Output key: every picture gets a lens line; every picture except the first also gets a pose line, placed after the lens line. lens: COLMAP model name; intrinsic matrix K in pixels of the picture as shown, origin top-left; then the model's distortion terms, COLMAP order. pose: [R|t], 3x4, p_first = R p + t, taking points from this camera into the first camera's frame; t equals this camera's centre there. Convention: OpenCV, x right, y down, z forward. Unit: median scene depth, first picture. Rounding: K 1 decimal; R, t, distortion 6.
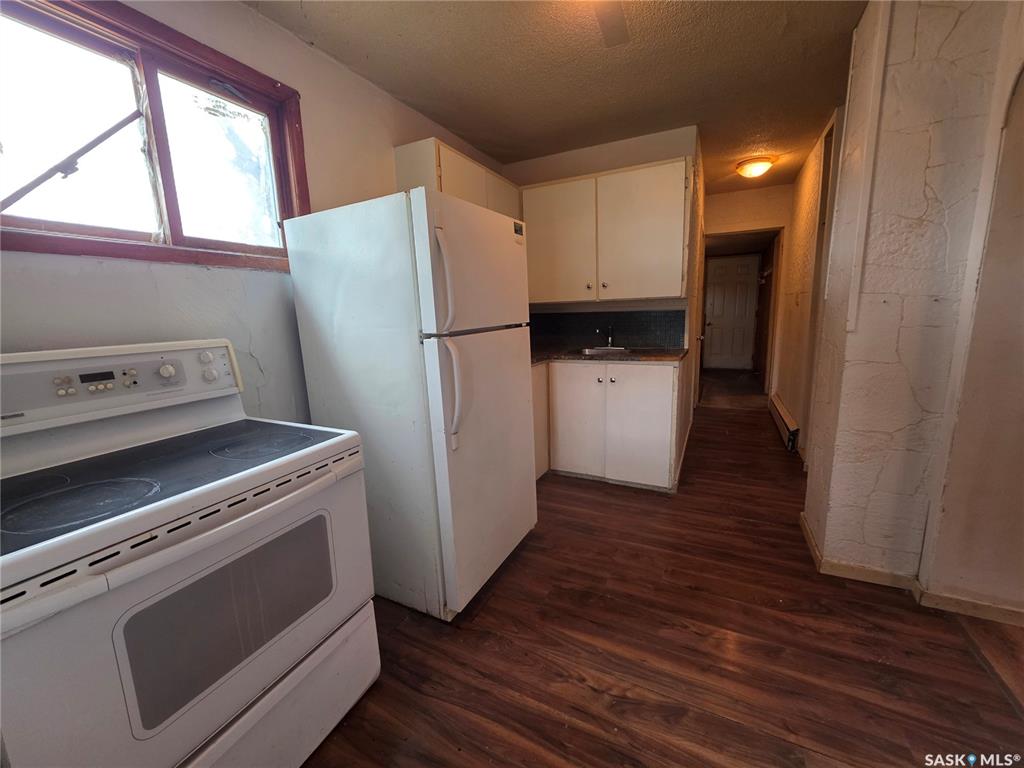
lens RADIAL K [[408.9, 0, 509.5], [0, 408.9, 382.5], [0, 0, 1]] dist [0.001334, 0.000893]
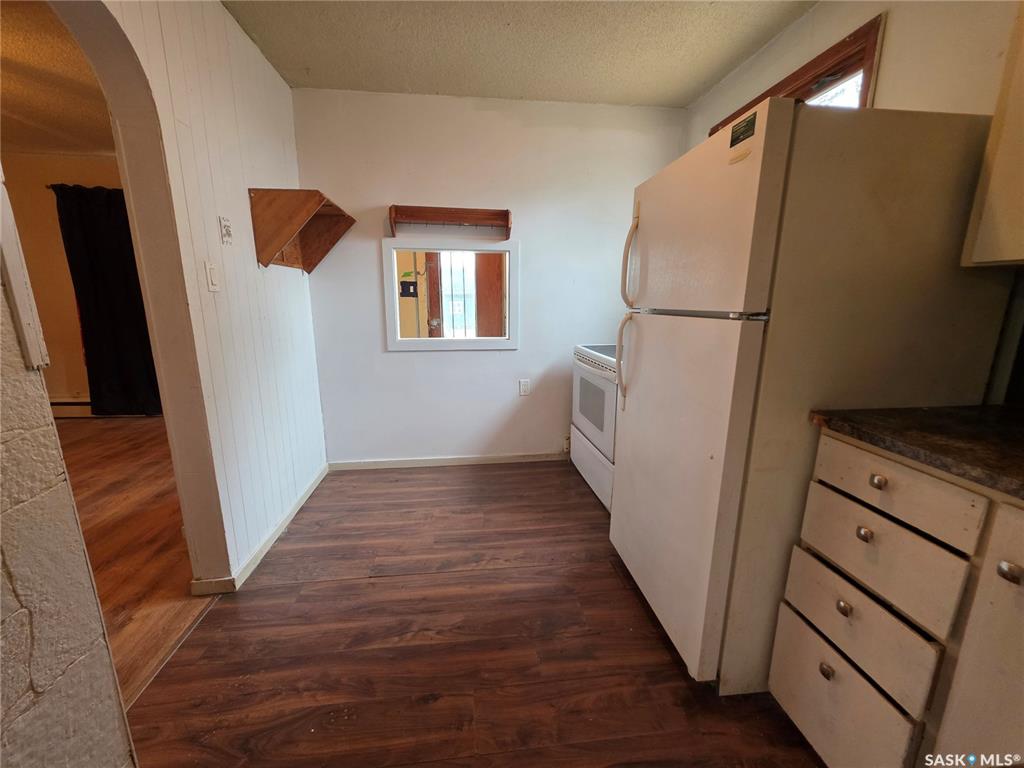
lens RADIAL K [[404.2, 0, 509.2], [0, 404.2, 383.2], [0, 0, 1]] dist [0.001780, 0.000465]
pose [[-0.831334, 0.145358, -0.536427, 0.743079], [-0.071571, 0.929156, 0.362695, -0.301060], [0.551145, 0.339913, -0.762036, 1.671877]]
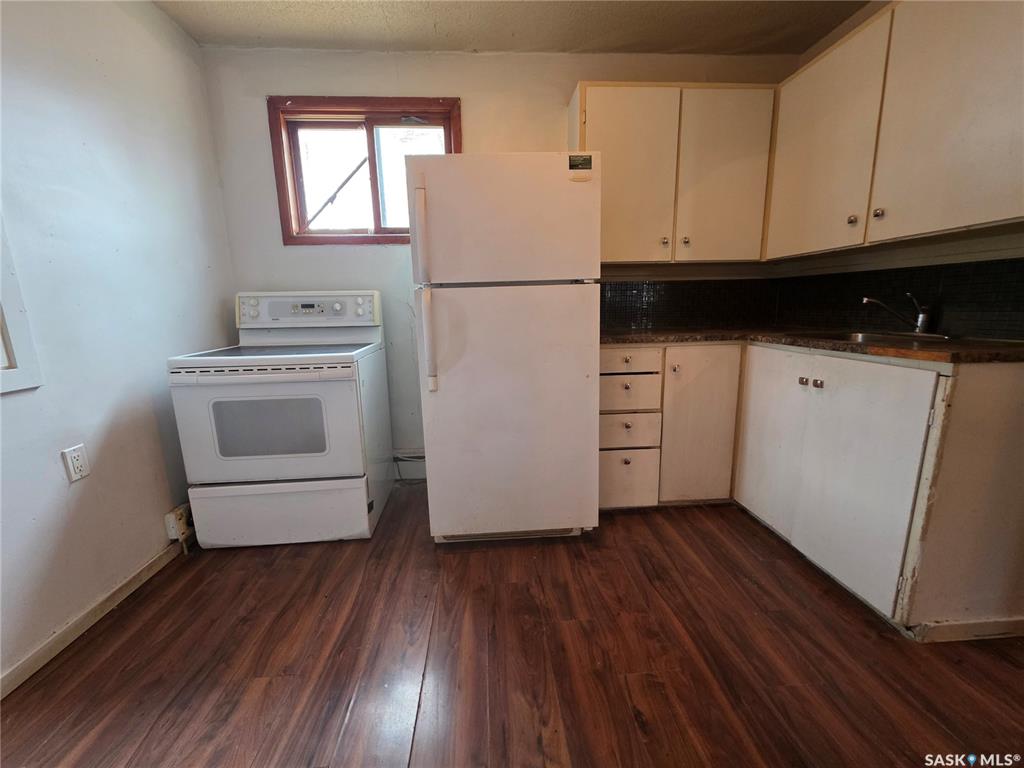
lens RADIAL K [[408.9, 0, 509.5], [0, 408.9, 382.5], [0, 0, 1]] dist [0.001334, 0.000893]
pose [[0.510908, 0.180060, -0.840566, 0.900945], [-0.145135, 0.981848, 0.122109, -0.024749], [0.847295, 0.059609, 0.527767, 0.587210]]
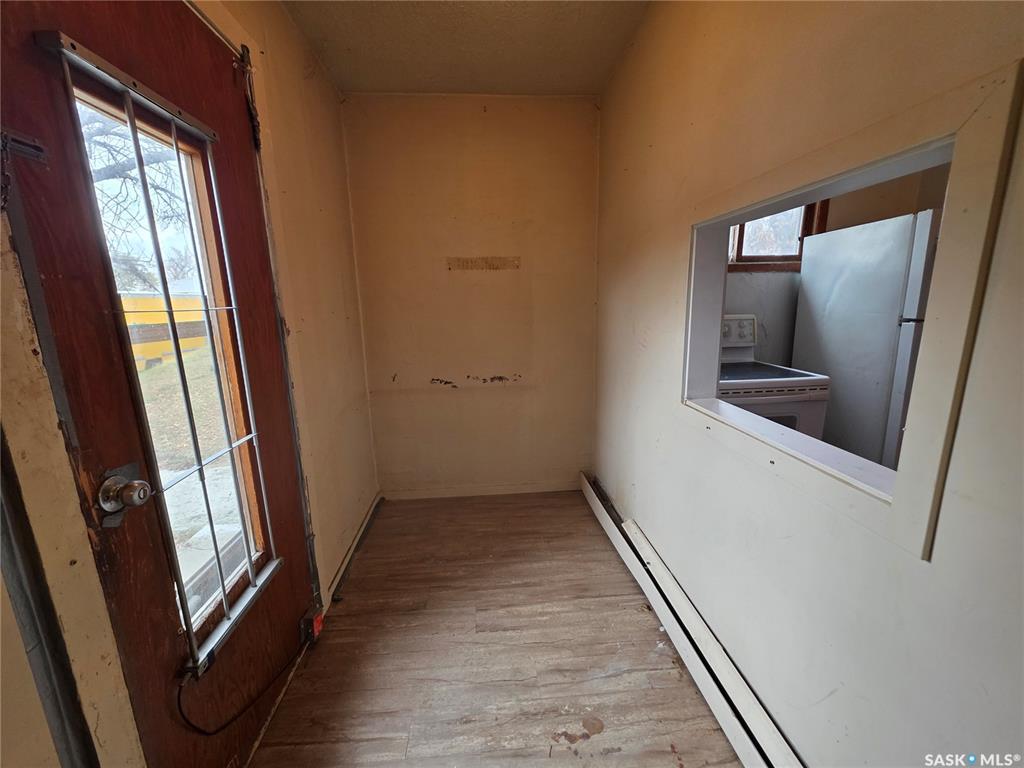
lens RADIAL K [[408.9, 0, 509.5], [0, 408.9, 382.5], [0, 0, 1]] dist [0.001334, 0.000893]
pose [[0.516512, 0.190587, -0.834800, 0.269019], [-0.143977, 0.980366, 0.134737, 0.087310], [0.844089, 0.050598, 0.533811, -0.758401]]
